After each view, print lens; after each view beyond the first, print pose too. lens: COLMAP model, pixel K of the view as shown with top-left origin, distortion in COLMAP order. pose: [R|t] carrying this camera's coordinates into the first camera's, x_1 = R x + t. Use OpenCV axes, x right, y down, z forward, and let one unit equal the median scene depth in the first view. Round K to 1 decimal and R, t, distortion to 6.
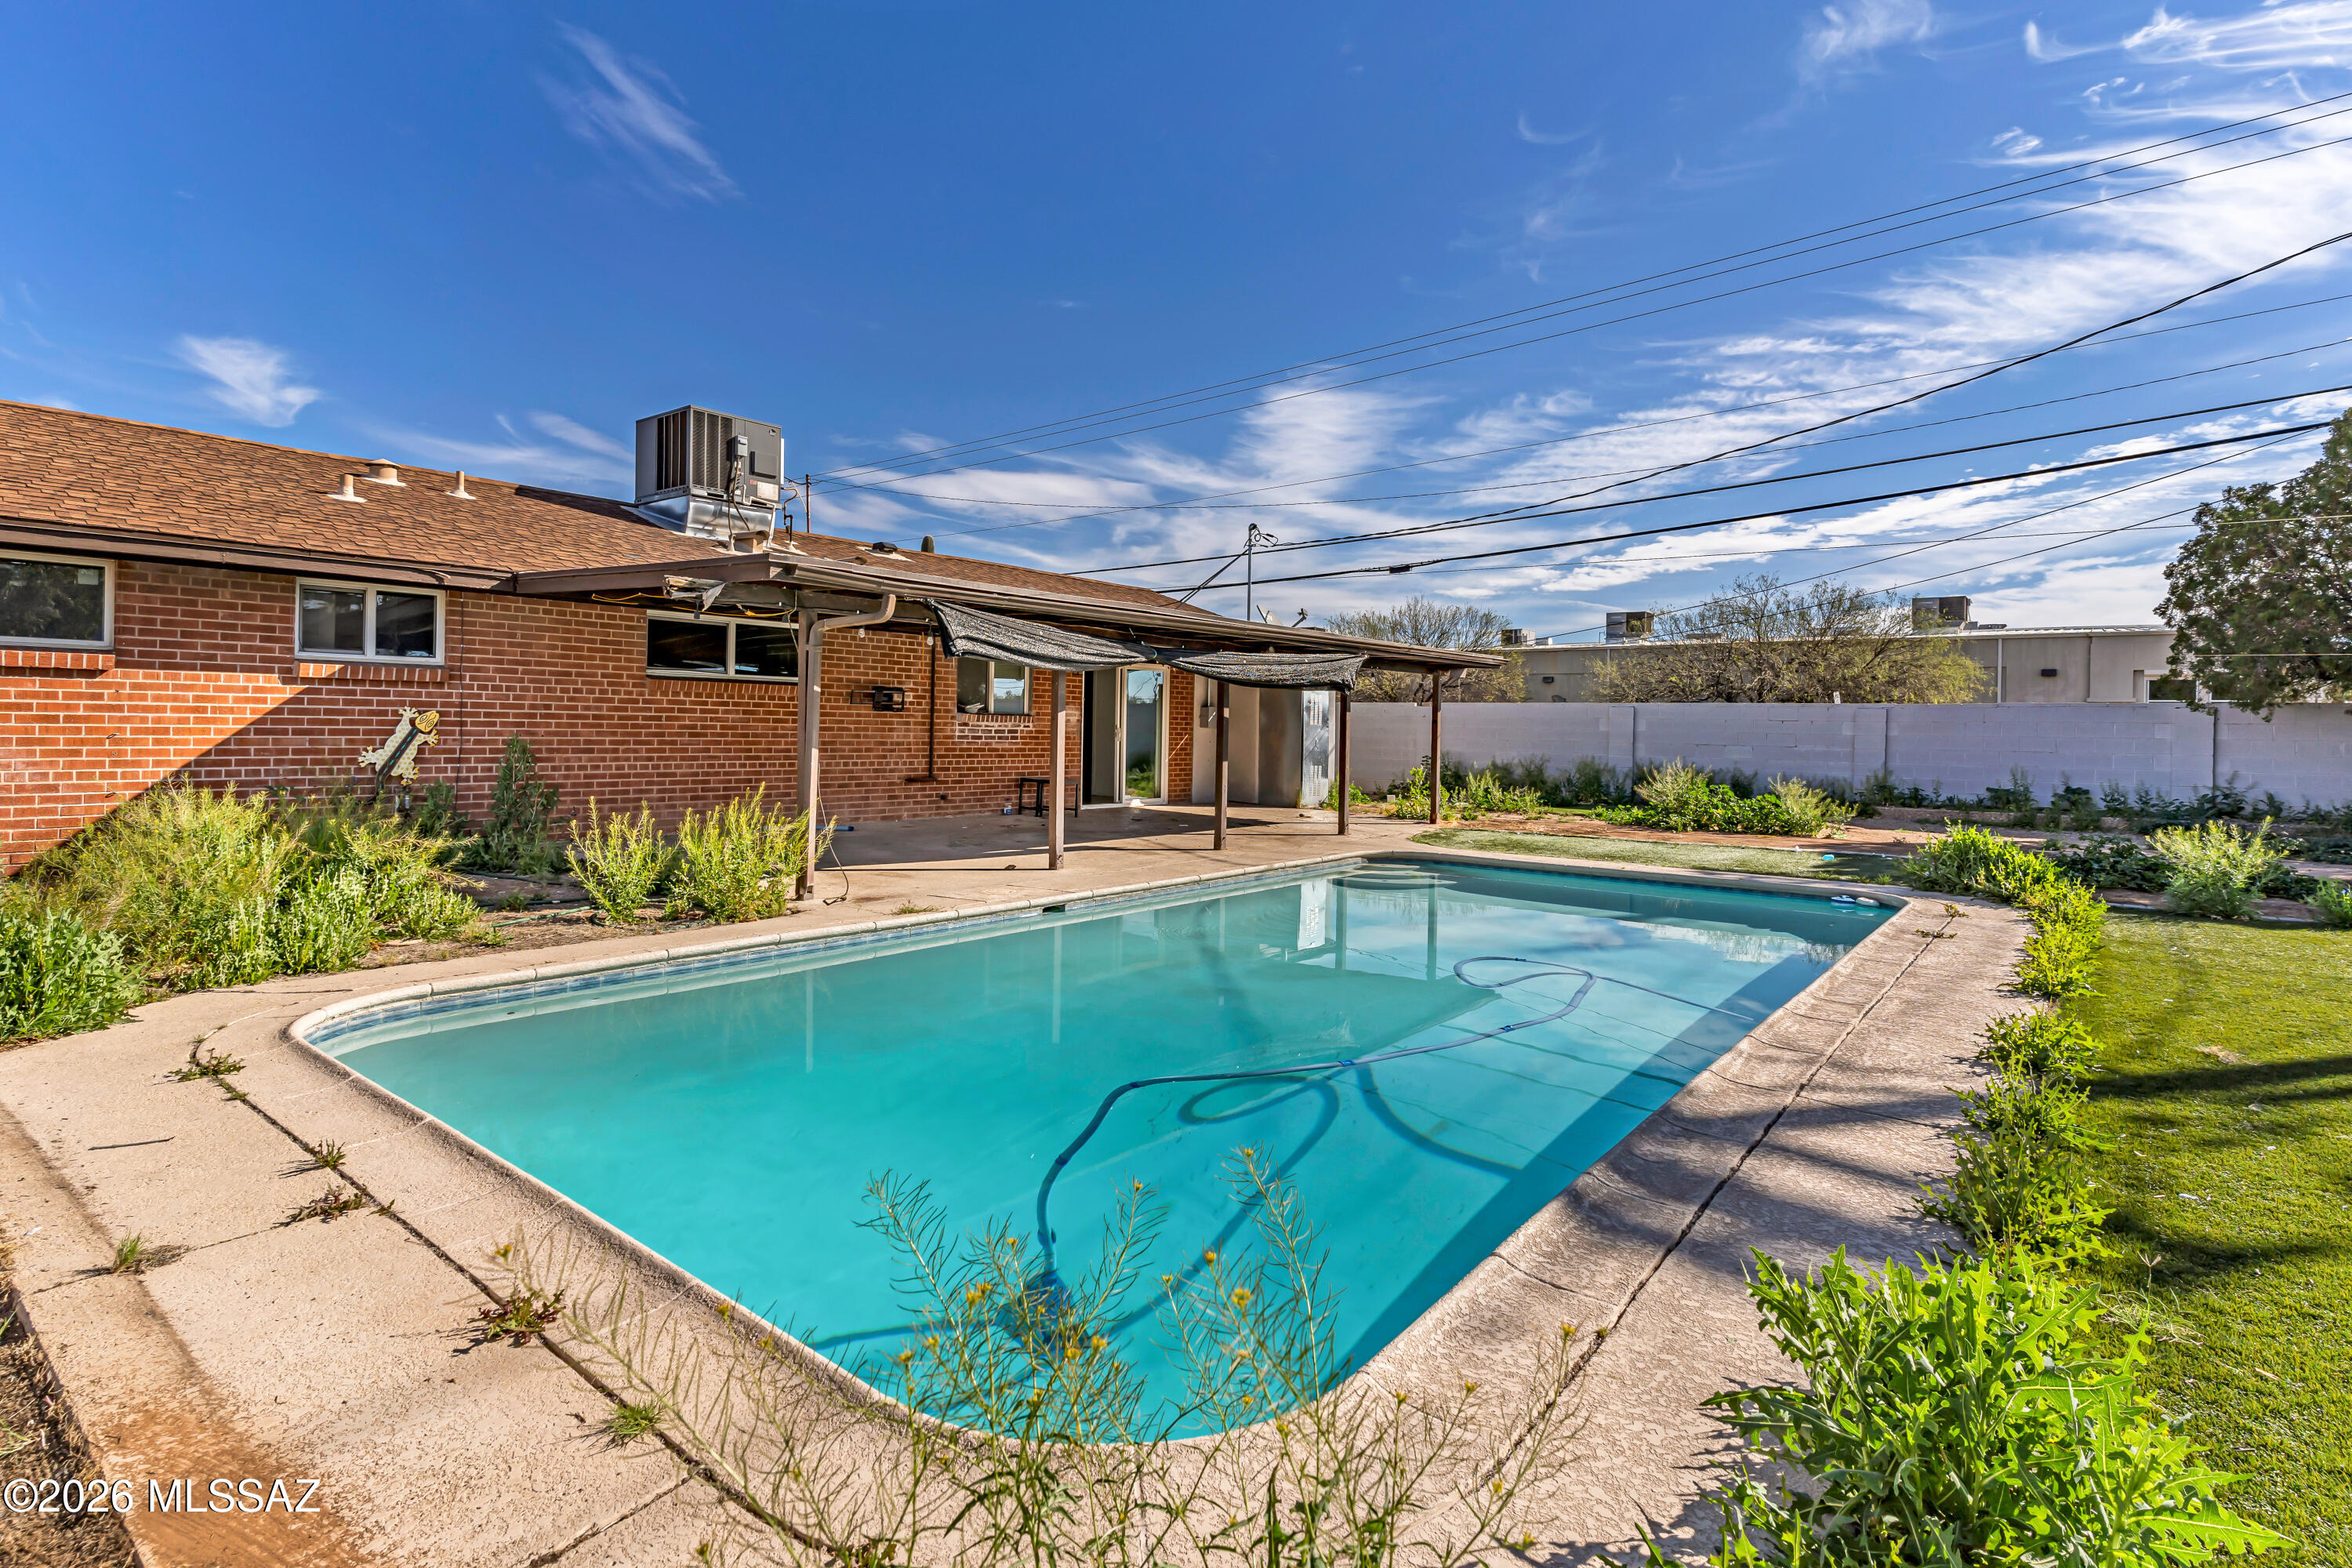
lens RADIAL K [[1114.4, 0, 1174.9], [0, 1114.4, 766.0], [0, 0, 1]] dist [-0.000730, -0.000309]
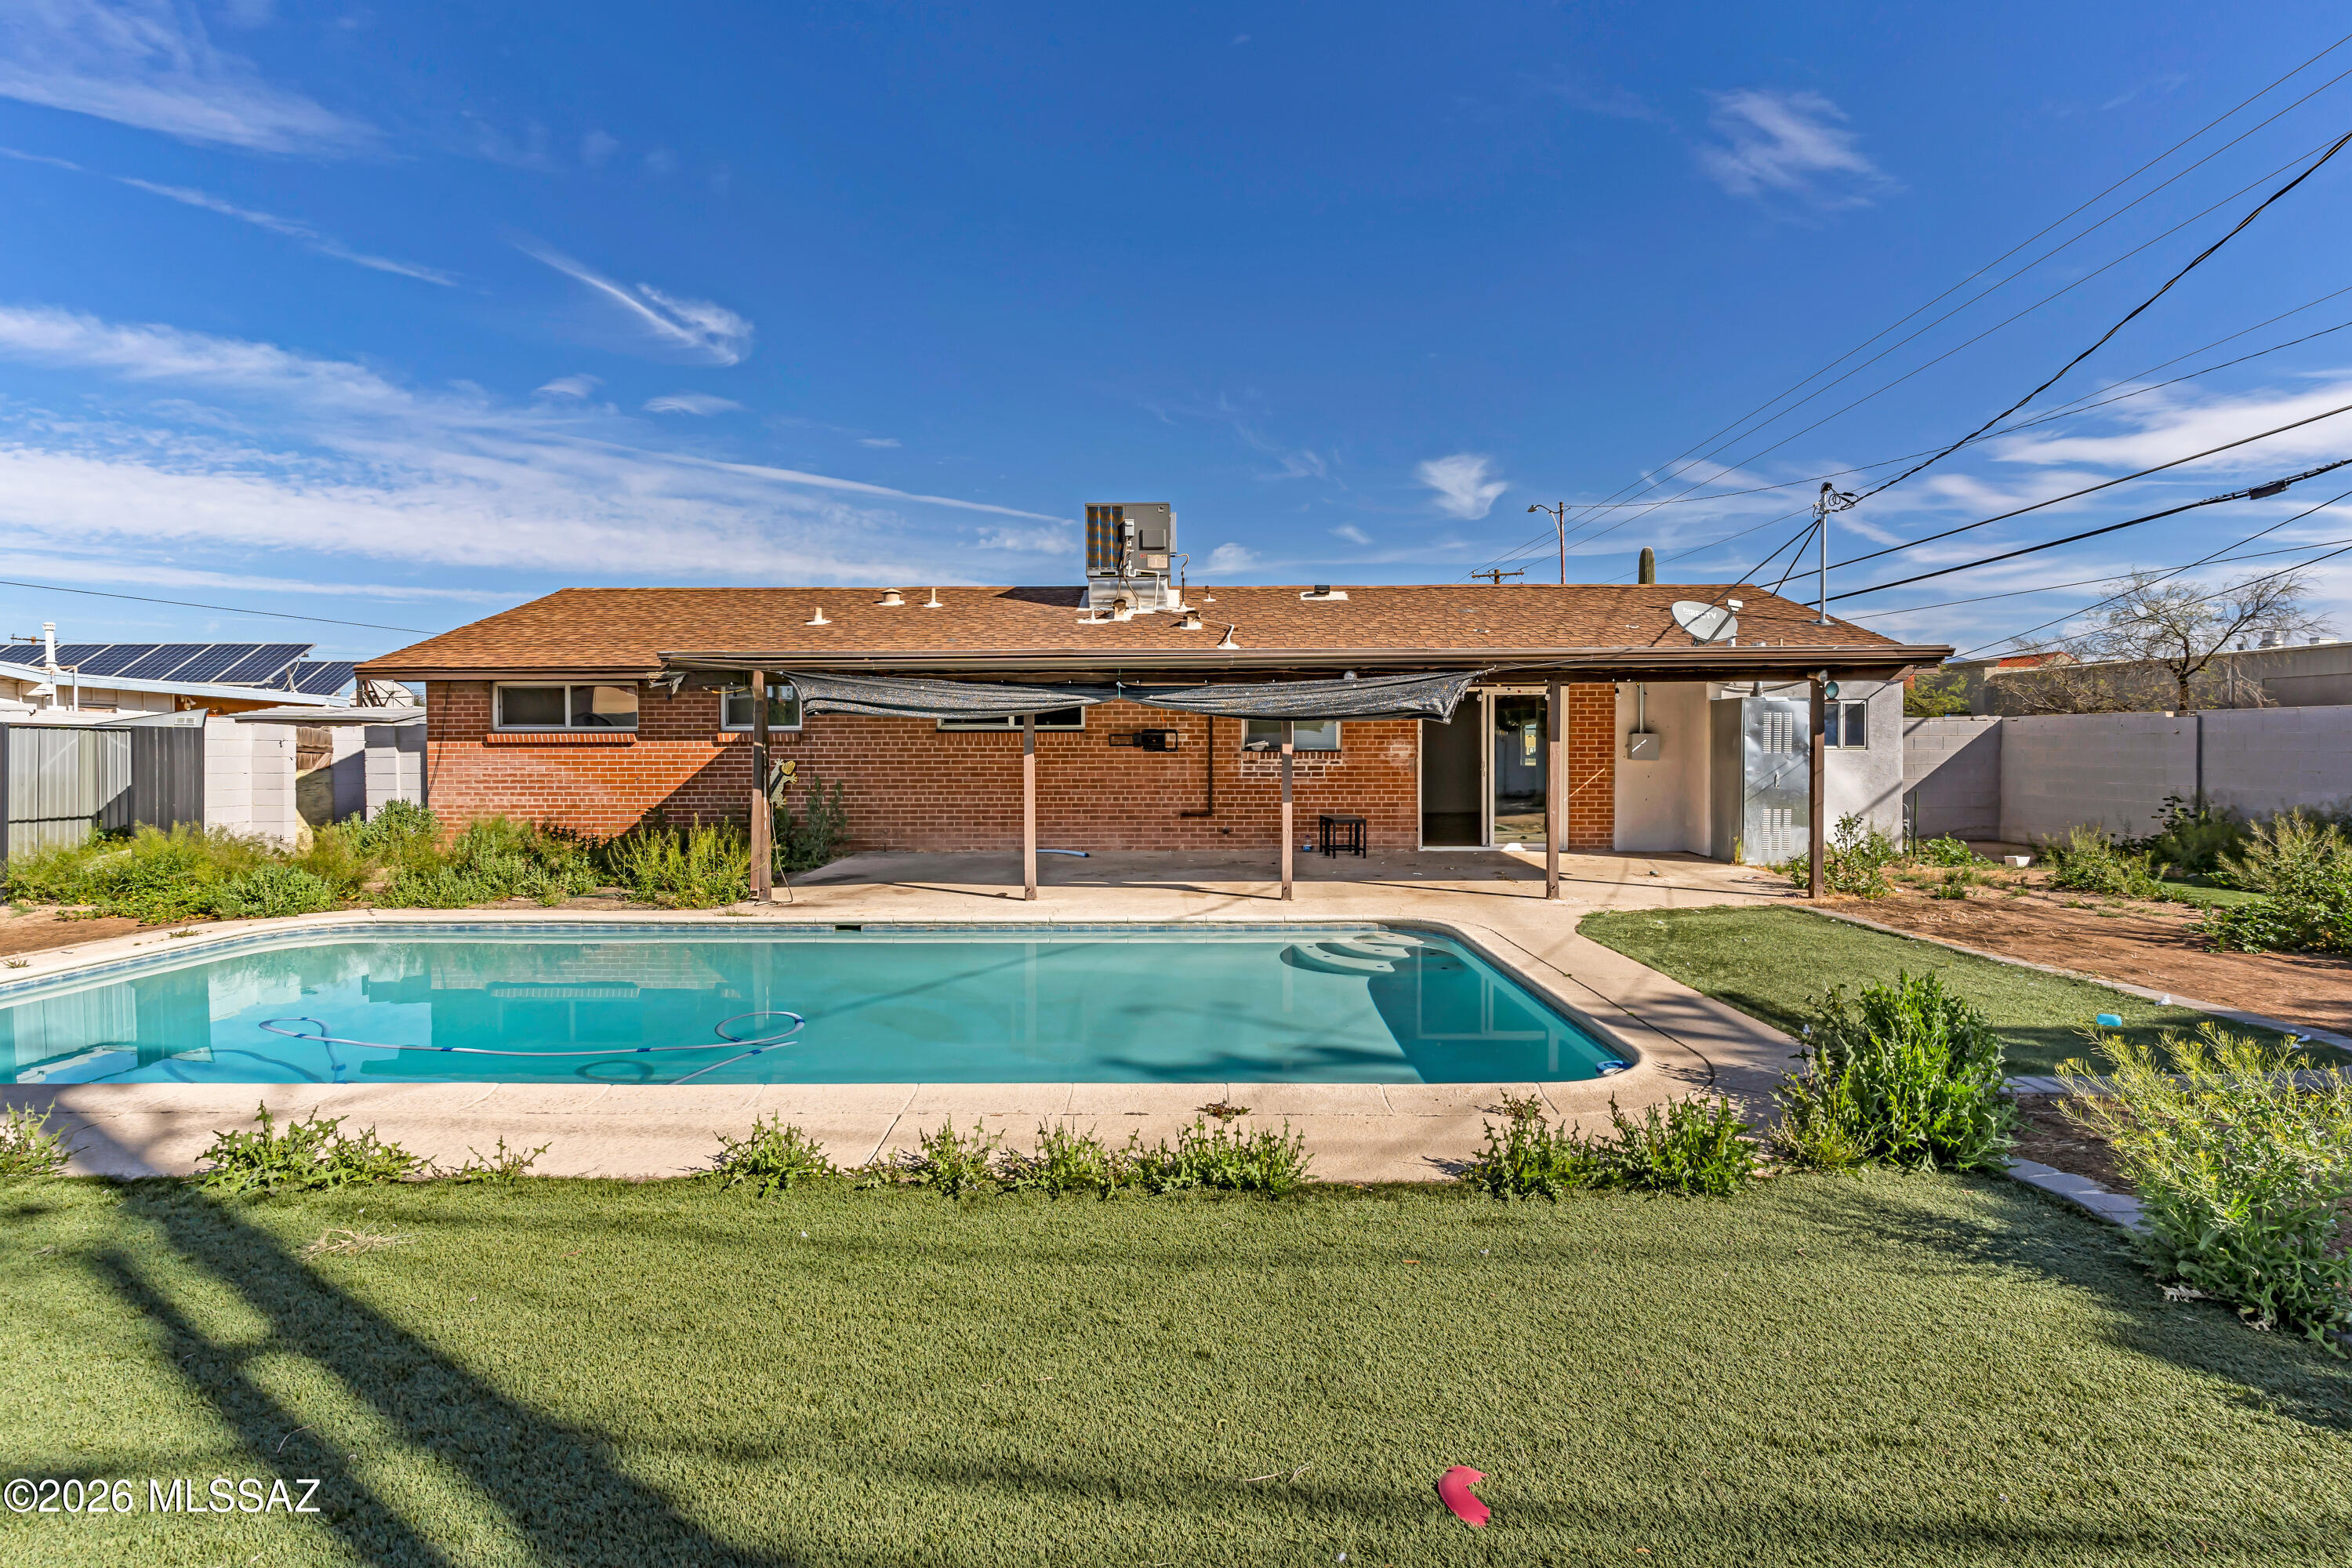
lens RADIAL K [[1123.2, 0, 1176.0], [0, 1123.2, 784.0], [0, 0, 1]] dist [0.006766, 0.000162]
pose [[0.638910, 0.006185, -0.769257, 0.589917], [-0.012191, 0.999924, -0.002085, -0.014357], [0.769185, 0.010710, 0.638936, 0.293756]]
